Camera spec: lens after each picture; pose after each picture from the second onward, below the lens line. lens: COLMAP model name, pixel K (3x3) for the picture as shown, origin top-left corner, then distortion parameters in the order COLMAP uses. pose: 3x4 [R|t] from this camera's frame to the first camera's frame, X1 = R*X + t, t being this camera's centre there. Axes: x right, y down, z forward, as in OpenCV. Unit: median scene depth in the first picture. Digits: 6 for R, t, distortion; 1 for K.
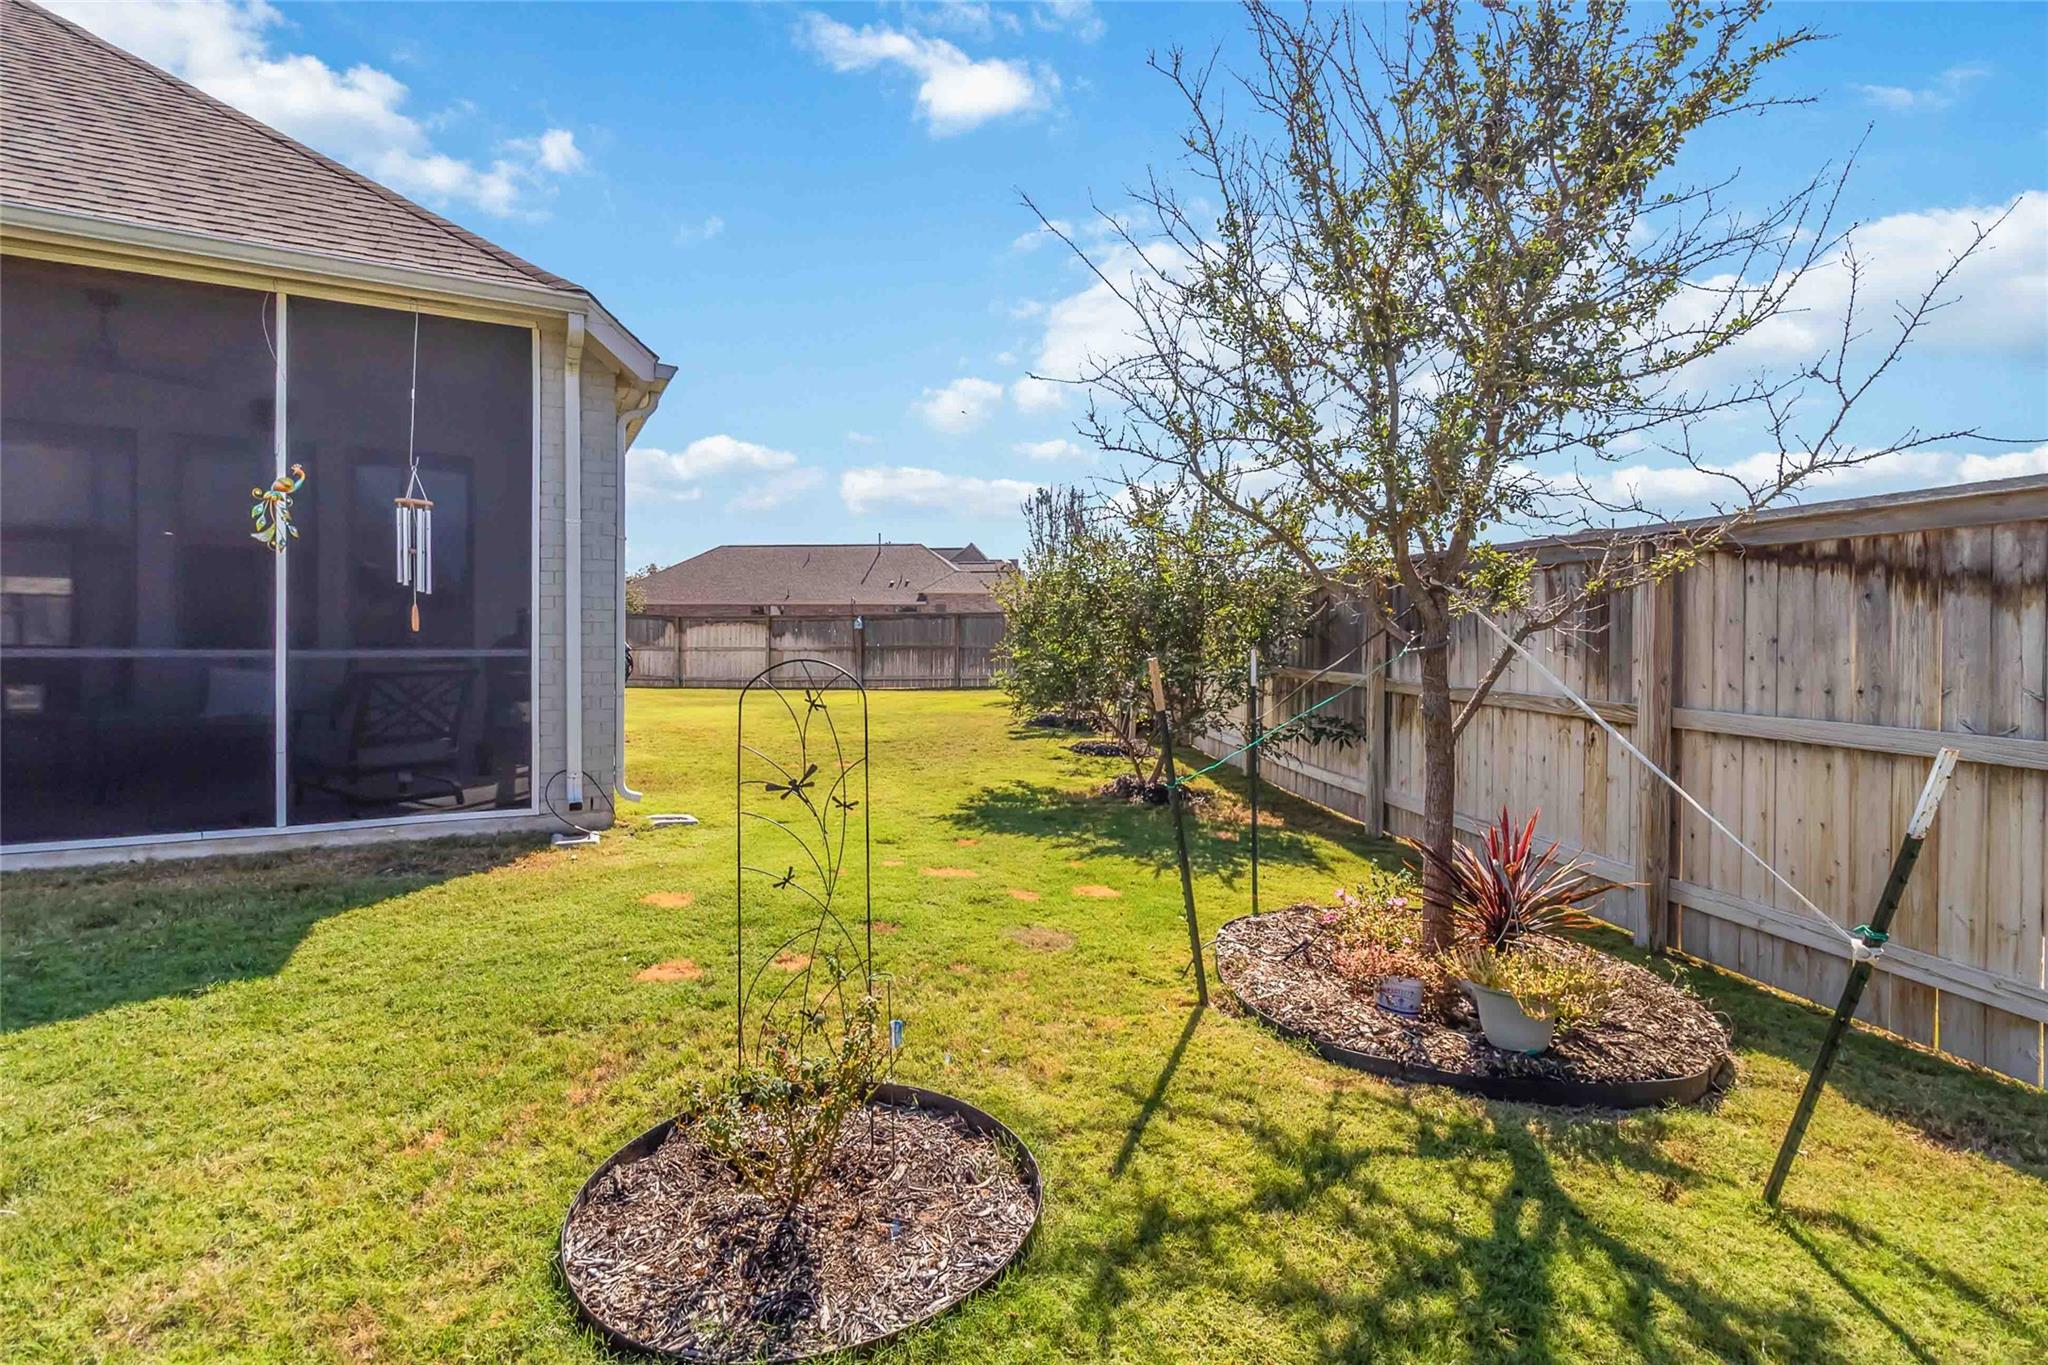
lens RADIAL K [[949.7, 0, 1025.6], [0, 949.7, 639.5], [0, 0, 1]] dist [0.002313, -0.000401]
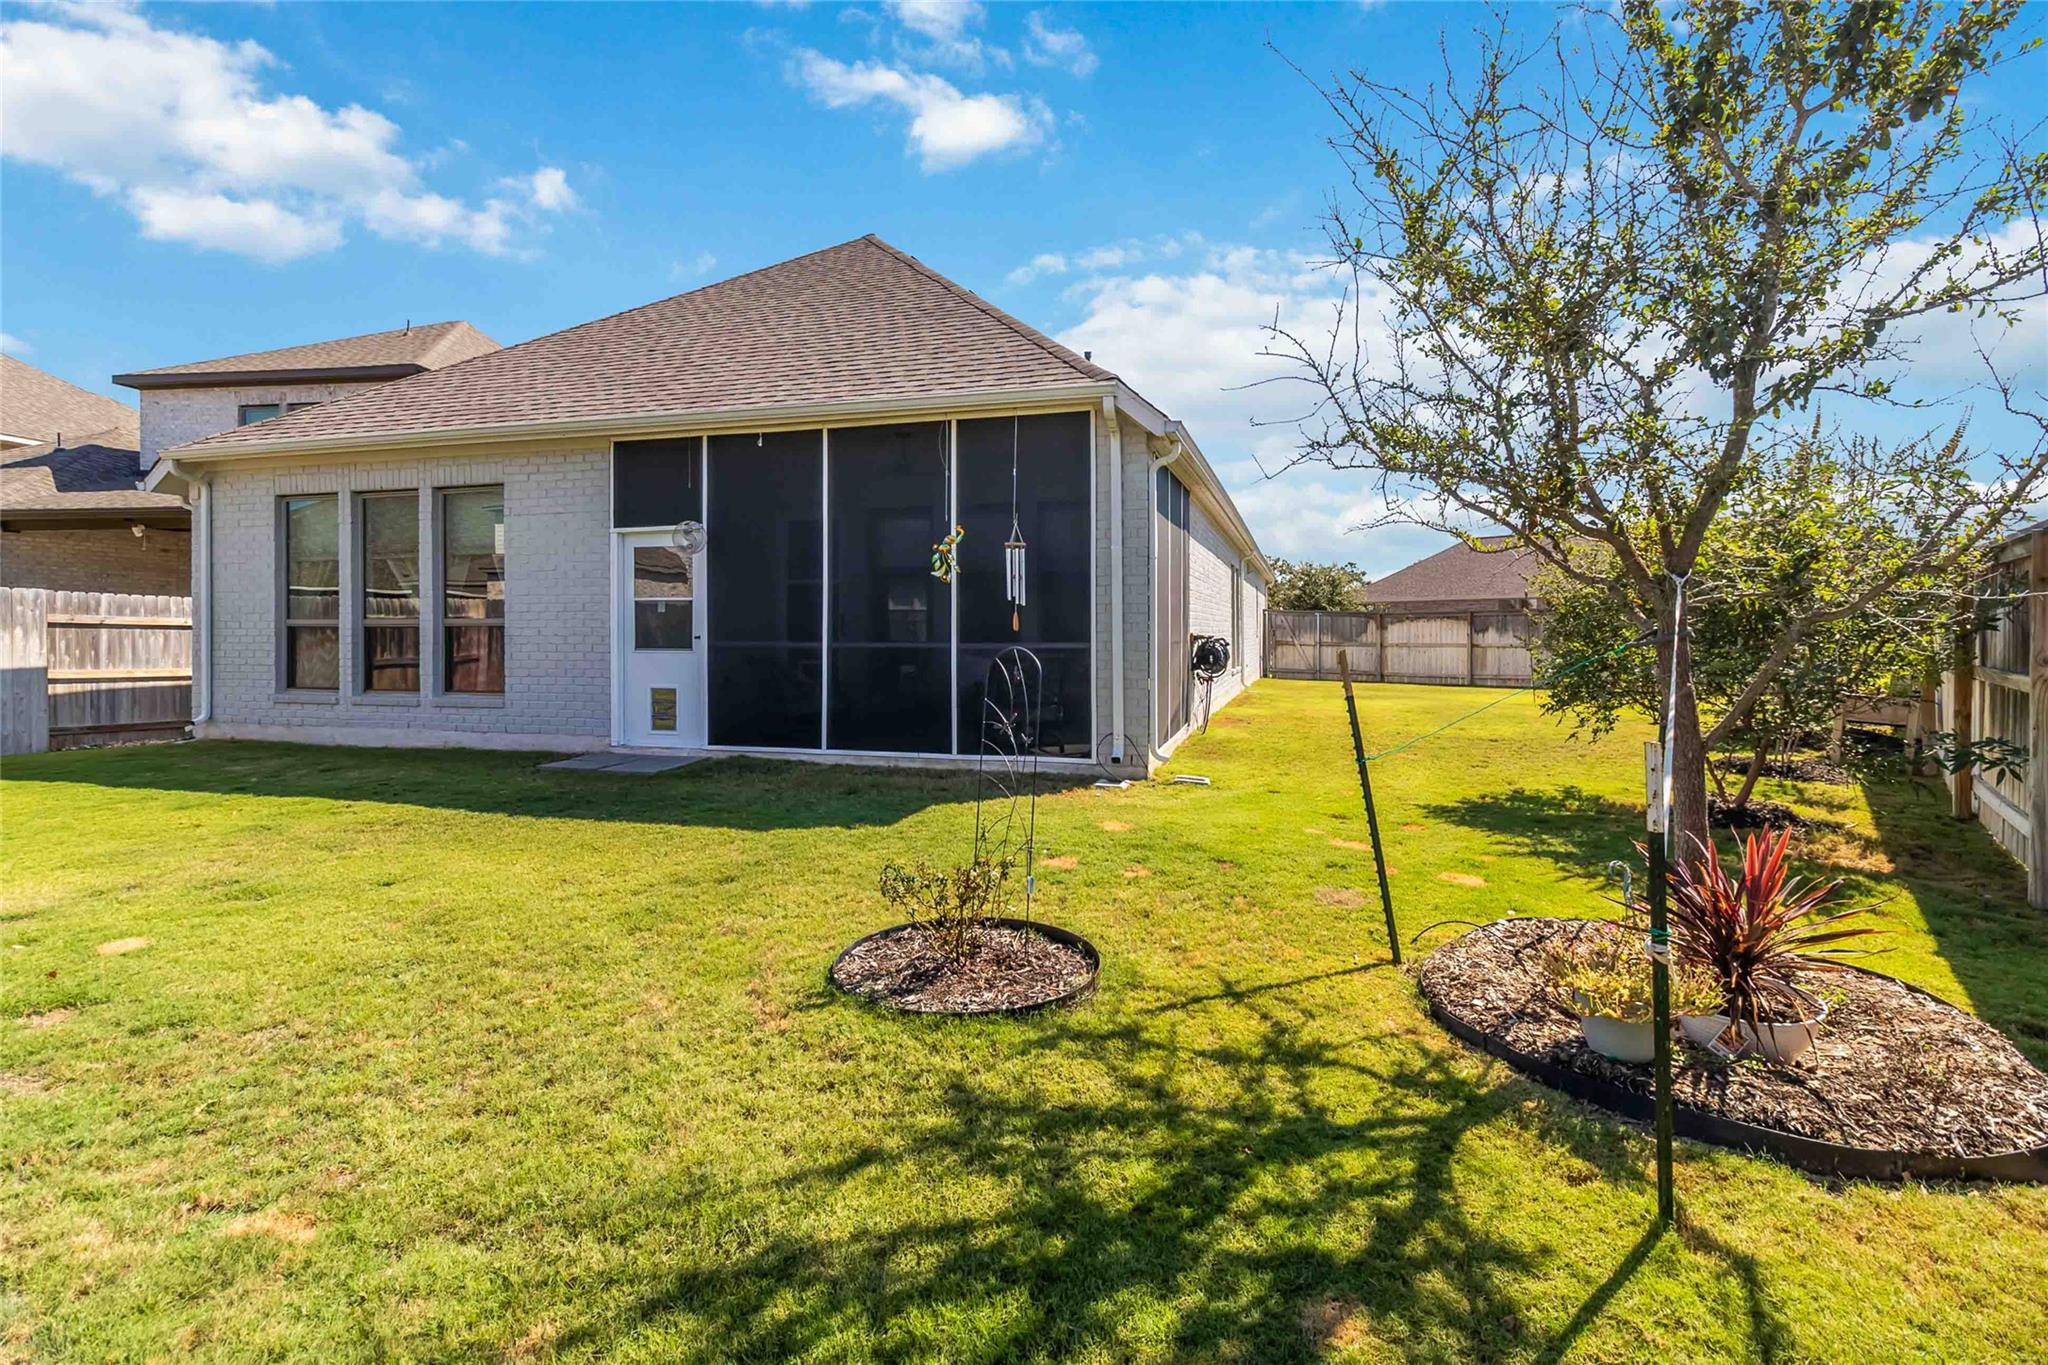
lens RADIAL K [[949.7, 0, 1025.6], [0, 949.7, 639.5], [0, 0, 1]] dist [0.002313, -0.000401]
pose [[0.717886, -0.000685, -0.696160, 0.401829], [0.003383, 0.999991, 0.002504, 0.000706], [0.696152, -0.004152, 0.717882, -0.058397]]
